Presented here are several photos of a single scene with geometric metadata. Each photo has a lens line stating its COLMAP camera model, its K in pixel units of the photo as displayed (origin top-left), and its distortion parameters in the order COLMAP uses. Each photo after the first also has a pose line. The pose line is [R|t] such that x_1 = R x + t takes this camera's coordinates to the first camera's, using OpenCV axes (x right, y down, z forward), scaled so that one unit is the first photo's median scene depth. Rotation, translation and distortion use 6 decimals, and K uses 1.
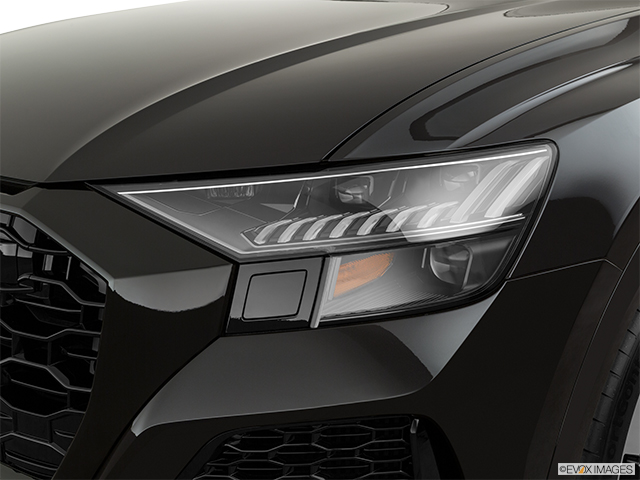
lens RADIAL K [[895.7, 0, 320.4], [0, 895.7, 238.1], [0, 0, 1]] dist [0.020830, 0.000000]
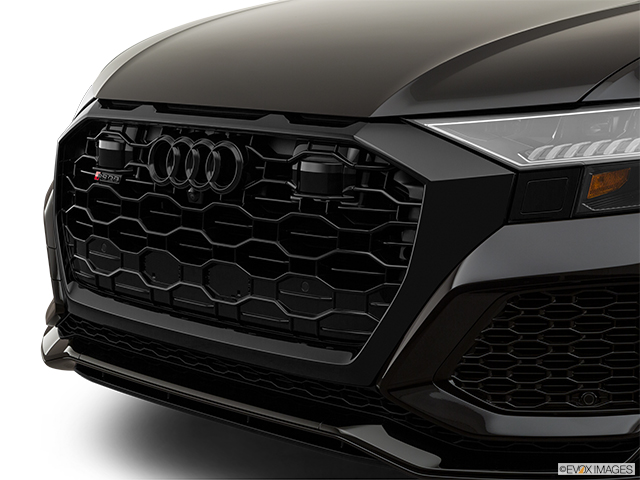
lens RADIAL K [[1473.0, 0, 319.9], [0, 1473.0, 240.4], [0, 0, 1]] dist [-0.048389, 0.000000]
pose [[0.998449, 0.013470, -0.054021, -0.263745], [-0.018282, 0.995811, -0.089588, 0.330588], [0.052588, 0.090437, 0.994513, -1.224555]]
